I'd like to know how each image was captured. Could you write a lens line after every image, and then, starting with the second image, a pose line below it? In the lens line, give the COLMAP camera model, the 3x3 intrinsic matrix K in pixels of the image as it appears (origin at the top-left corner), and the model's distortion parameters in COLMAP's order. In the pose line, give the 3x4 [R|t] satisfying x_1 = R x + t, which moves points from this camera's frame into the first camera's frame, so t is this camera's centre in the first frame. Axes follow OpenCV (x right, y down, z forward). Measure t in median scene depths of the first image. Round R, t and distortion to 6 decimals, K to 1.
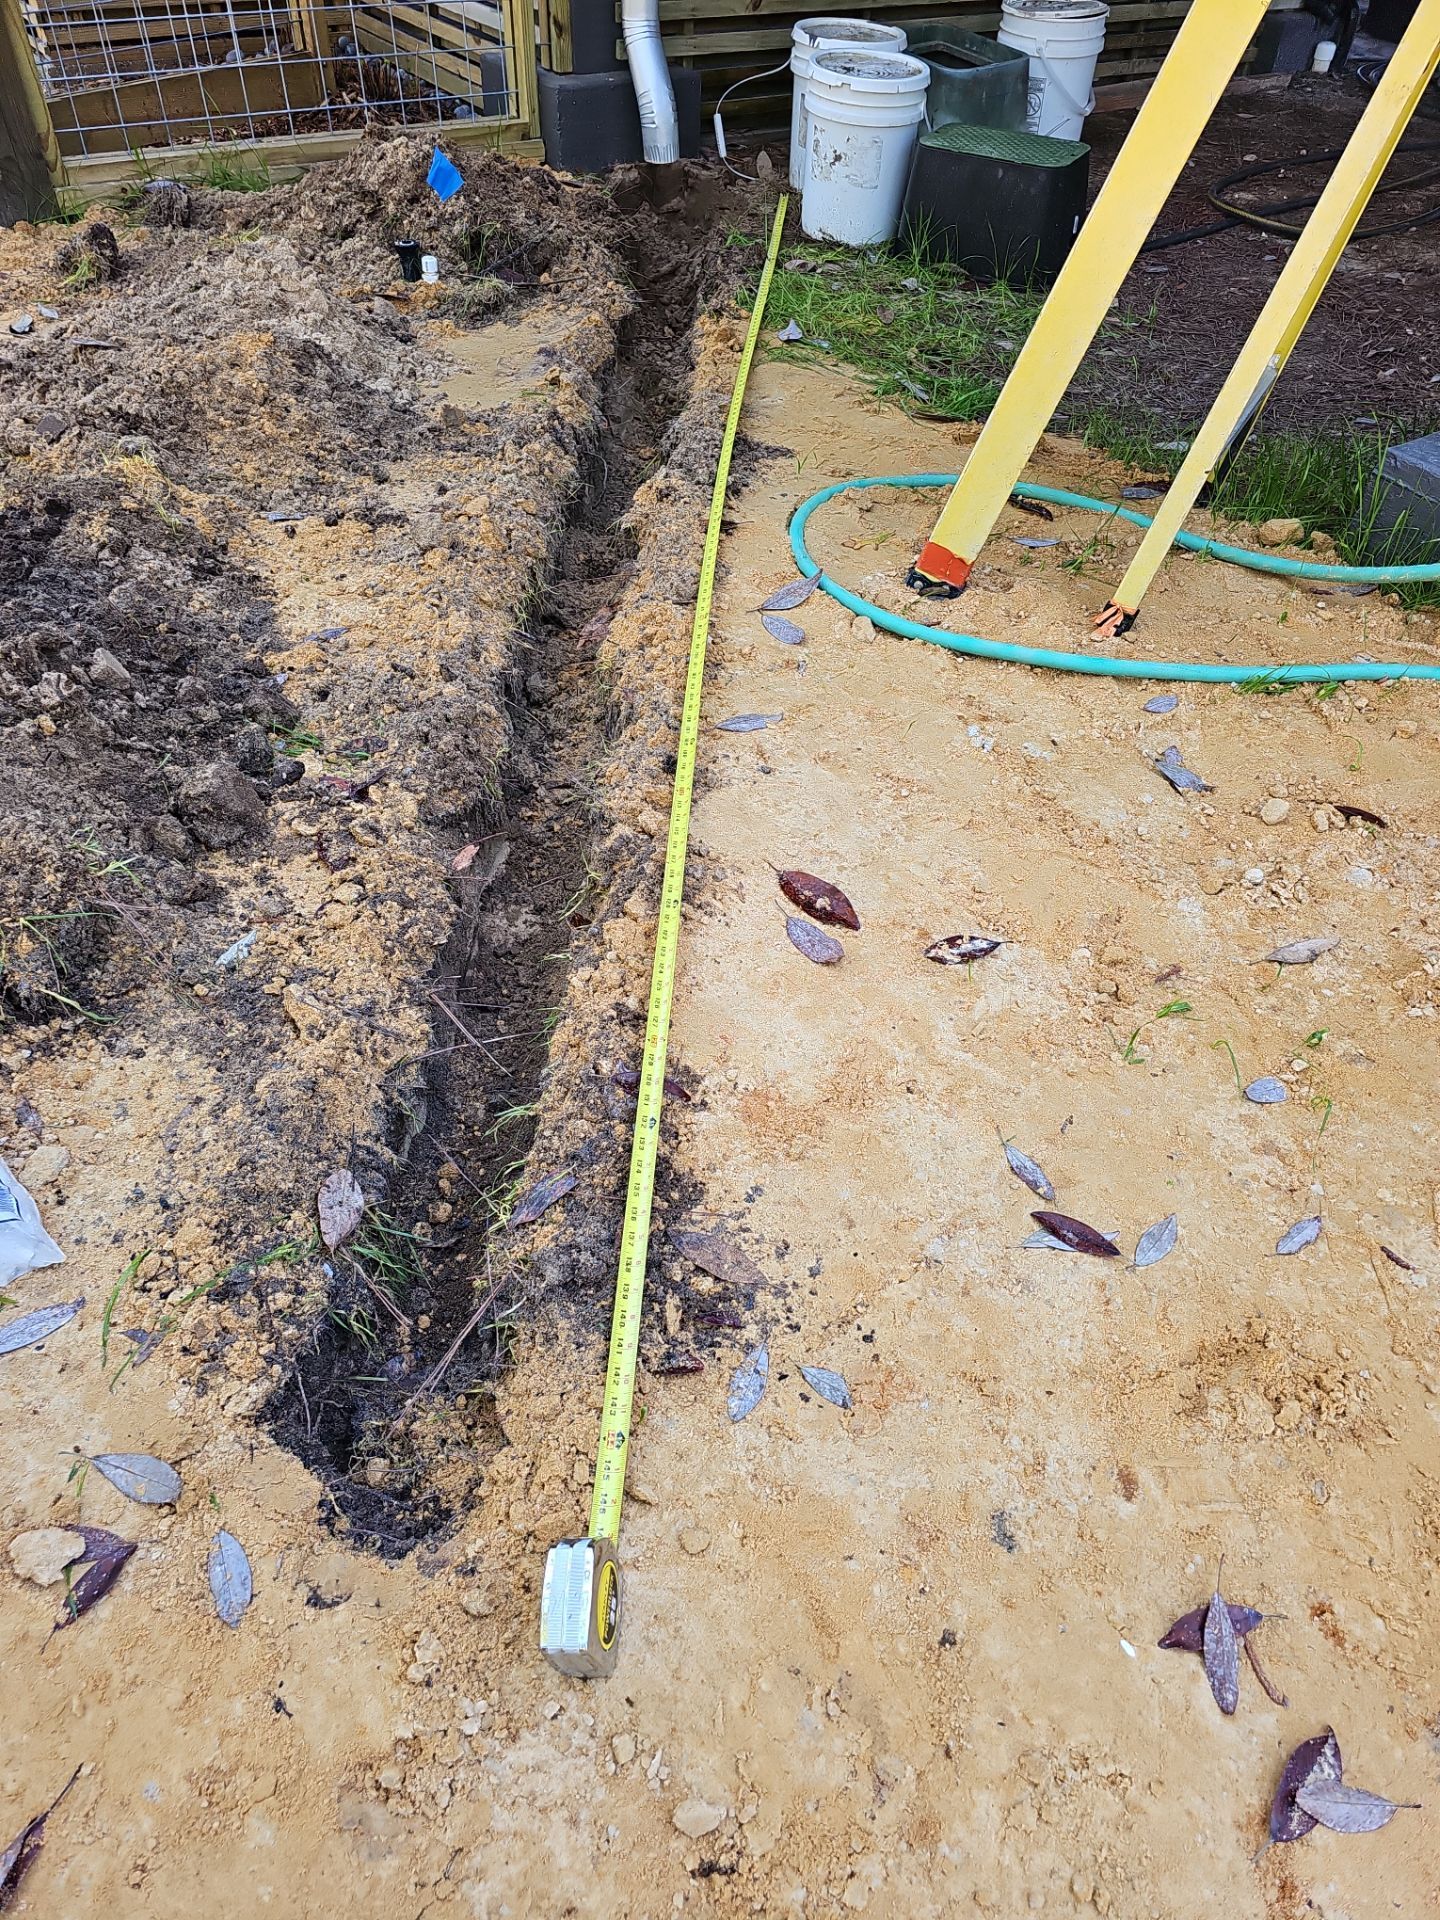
lens RADIAL K [[1244.2, 0, 720.0], [0, 1244.2, 960.0], [0, 0, 1]] dist [0.072983, -0.070942]
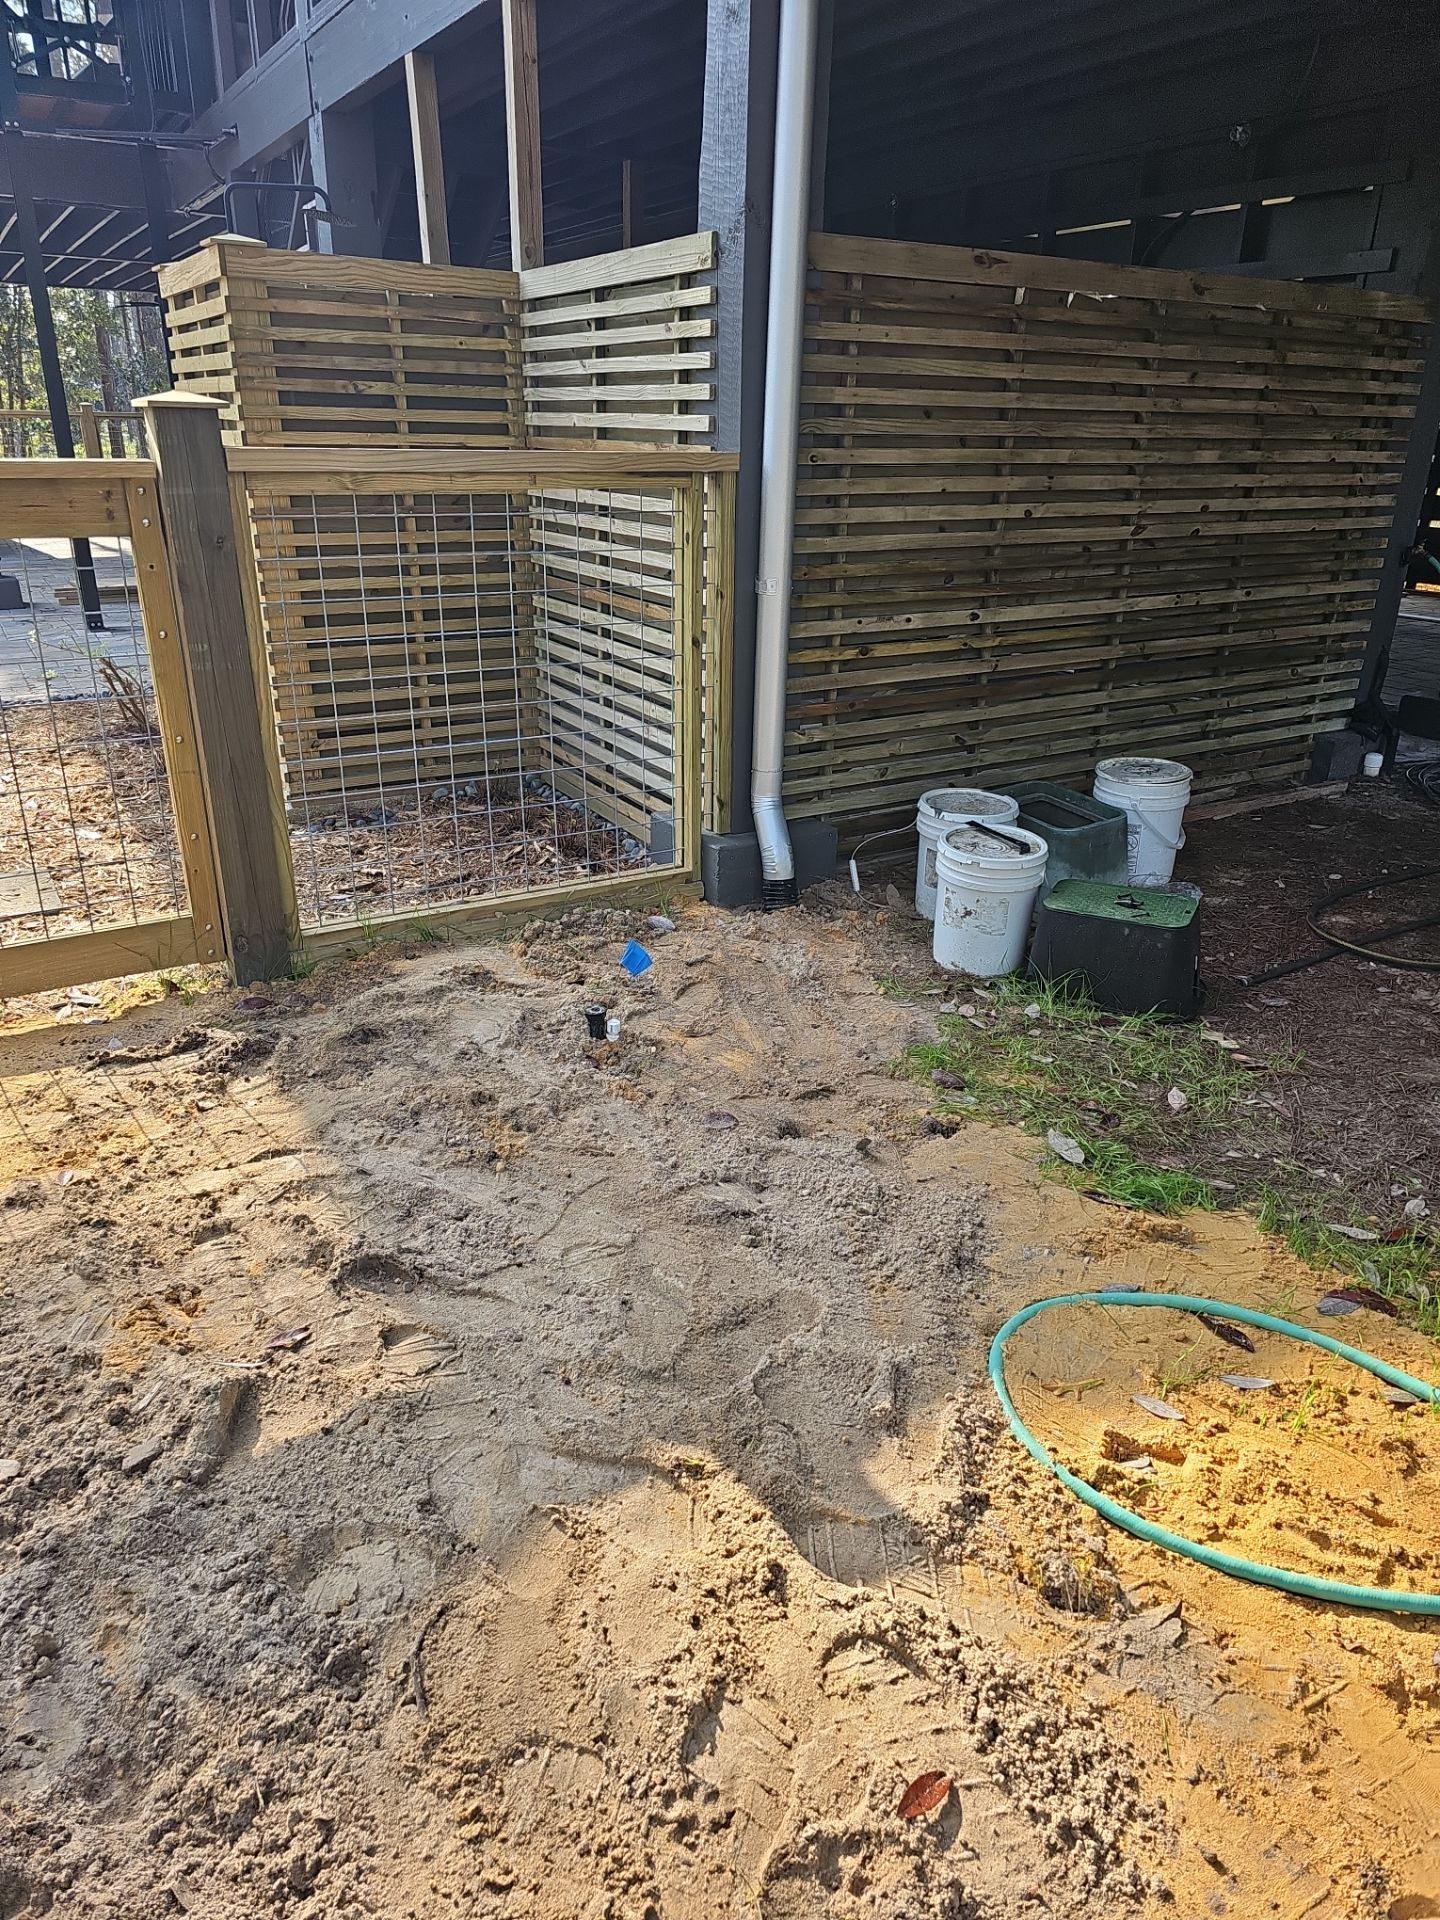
lens RADIAL K [[1248.2, 0, 713.5], [0, 1248.2, 943.9], [0, 0, 1]] dist [0.047633, -0.040145]
pose [[0.997838, -0.003956, -0.065595, -0.055757], [-0.021638, 0.922743, -0.384809, -0.157067], [0.062050, 0.385396, 0.920663, -0.027959]]
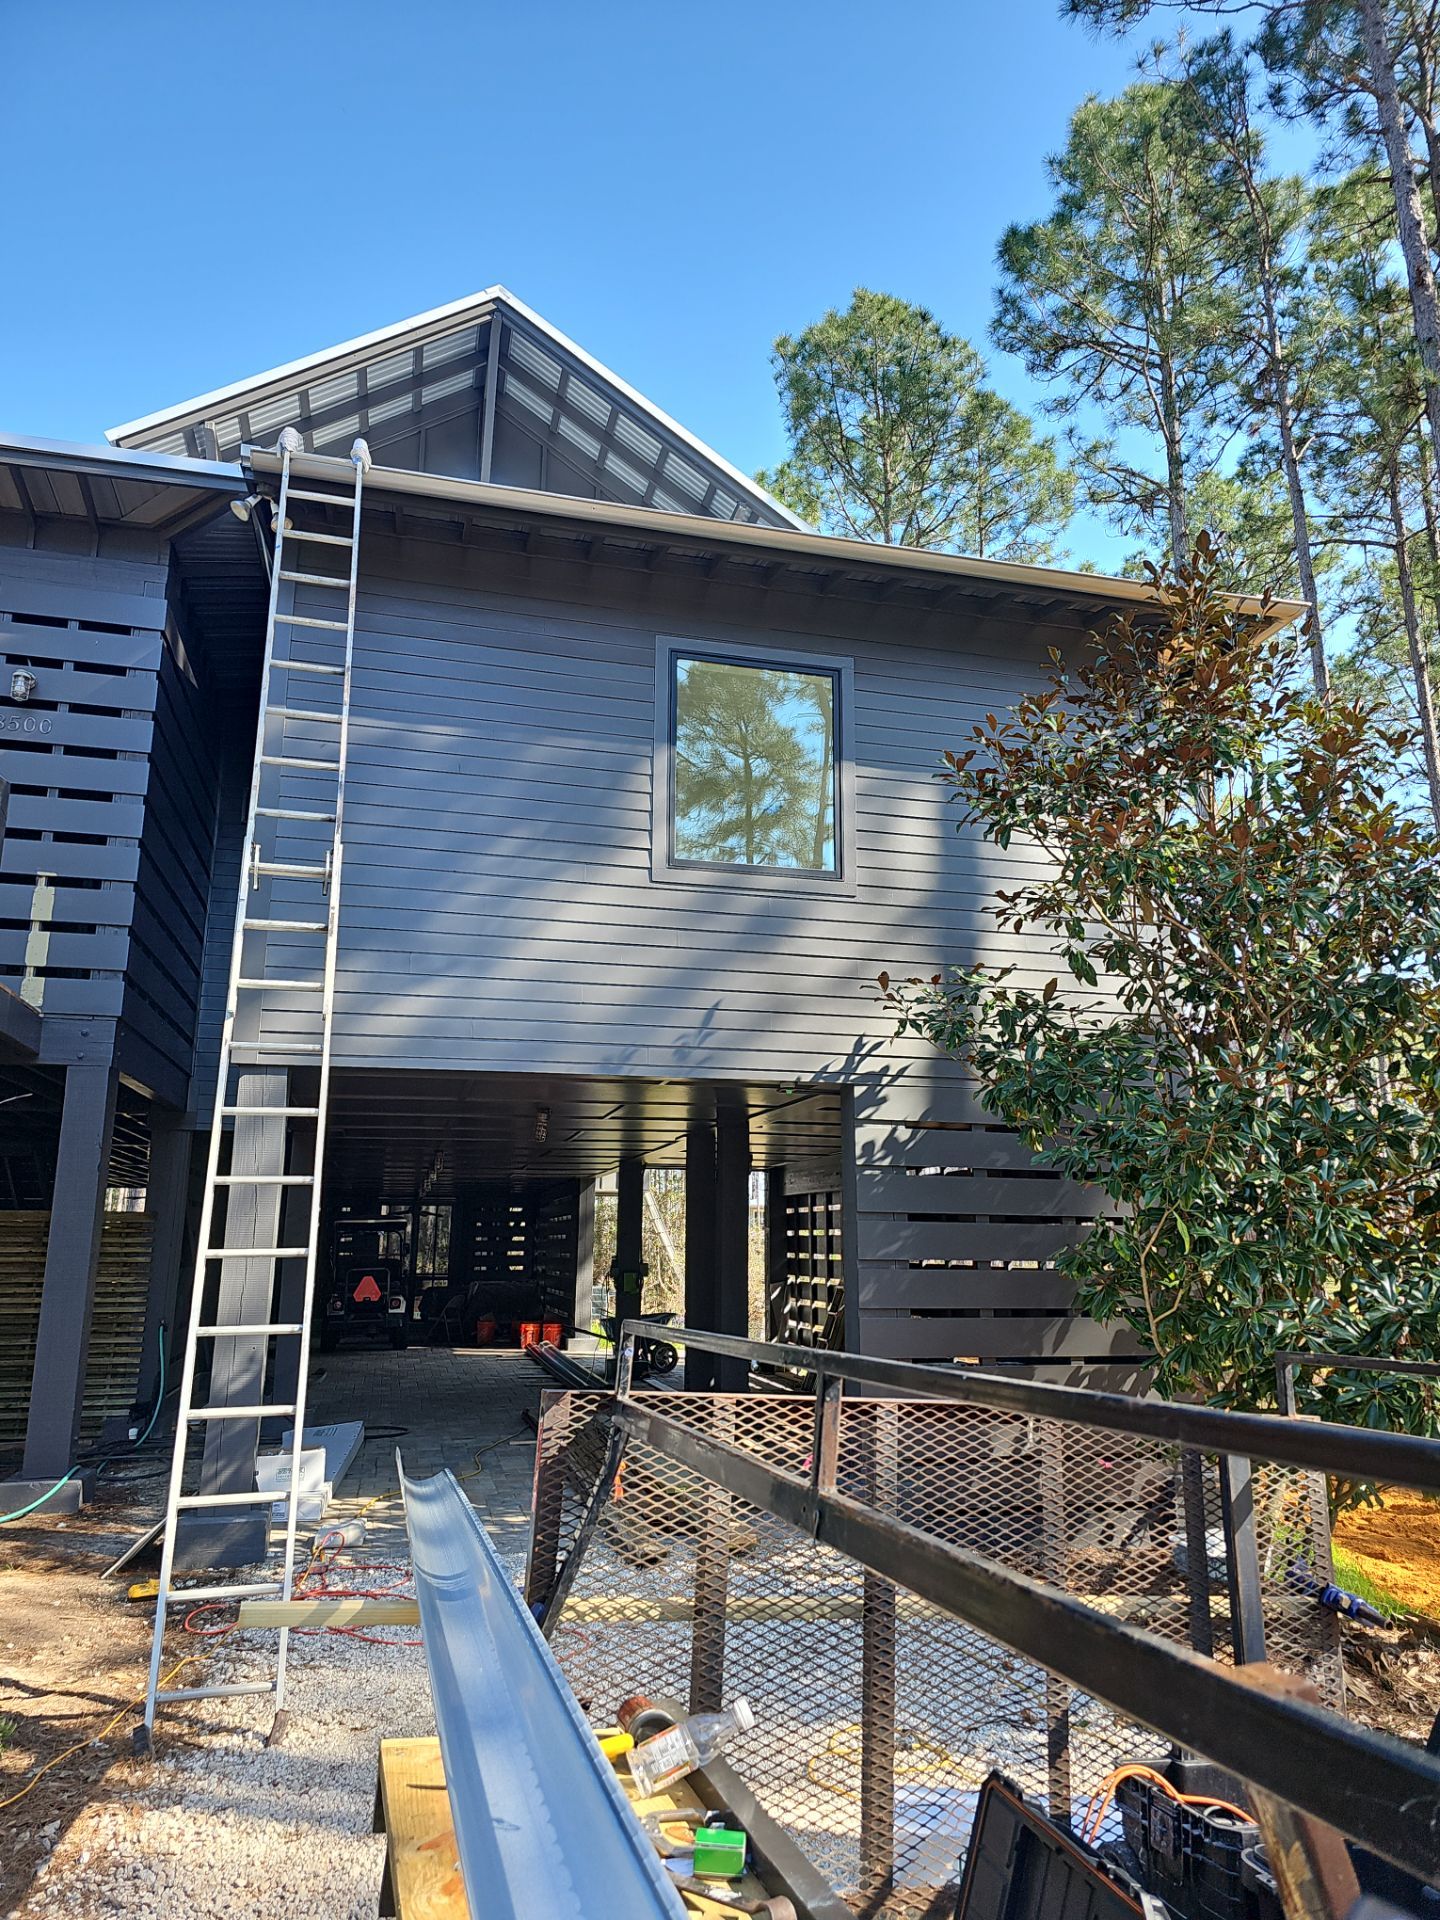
lens RADIAL K [[1244.2, 0, 720.0], [0, 1244.2, 960.0], [0, 0, 1]] dist [0.072983, -0.070942]
pose [[0.938523, -0.124466, -0.321999, 3.037568], [-0.211013, 0.531377, -0.820434, 0.579902], [0.273219, 0.837942, 0.472446, -0.595039]]
